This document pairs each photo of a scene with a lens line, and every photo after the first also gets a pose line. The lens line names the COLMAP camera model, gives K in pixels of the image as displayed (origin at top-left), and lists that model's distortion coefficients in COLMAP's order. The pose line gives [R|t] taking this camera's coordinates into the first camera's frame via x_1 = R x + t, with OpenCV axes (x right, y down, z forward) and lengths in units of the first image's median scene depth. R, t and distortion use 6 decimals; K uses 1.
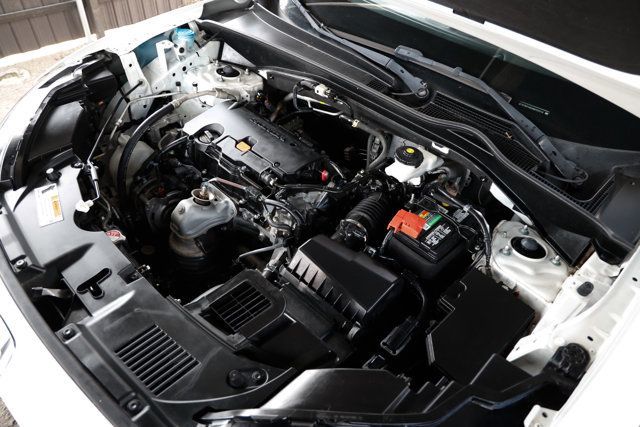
lens RADIAL K [[425.6, 0, 320.0], [0, 425.6, 213.5], [0, 0, 1]] dist [-0.042334, 0.005309]
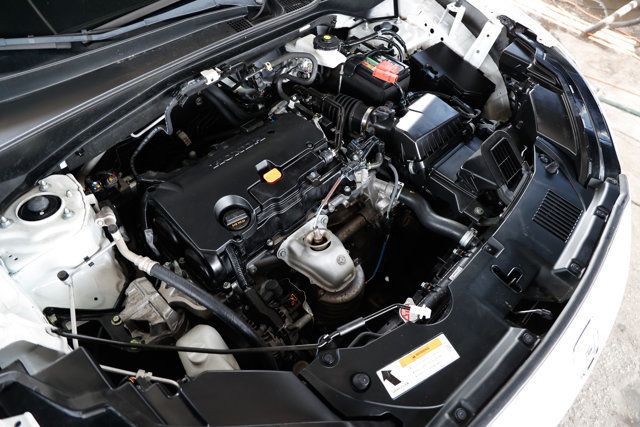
lens RADIAL K [[425.6, 0, 320.0], [0, 425.6, 213.5], [0, 0, 1]] dist [-0.042334, 0.005309]
pose [[0.019506, -0.827663, 0.560887, -0.730089], [0.638922, 0.441819, 0.629742, -0.609880], [-0.769024, 0.346079, 0.537430, 0.561404]]
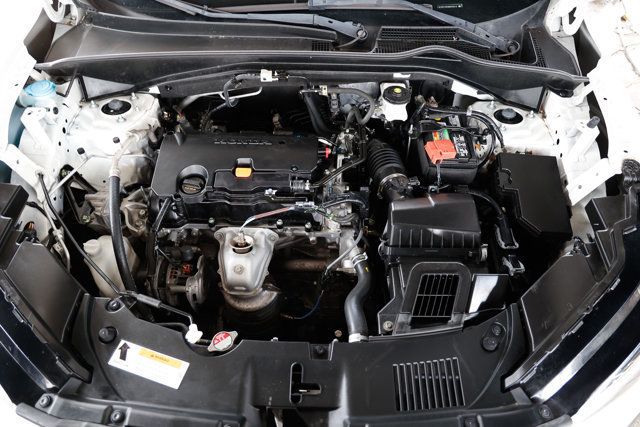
lens RADIAL K [[425.6, 0, 320.0], [0, 425.6, 213.5], [0, 0, 1]] dist [-0.042334, 0.005309]
pose [[0.738917, -0.569291, 0.360429, -0.461695], [0.499411, 0.821825, 0.274211, -0.268164], [-0.452315, -0.022617, 0.891571, 0.133542]]
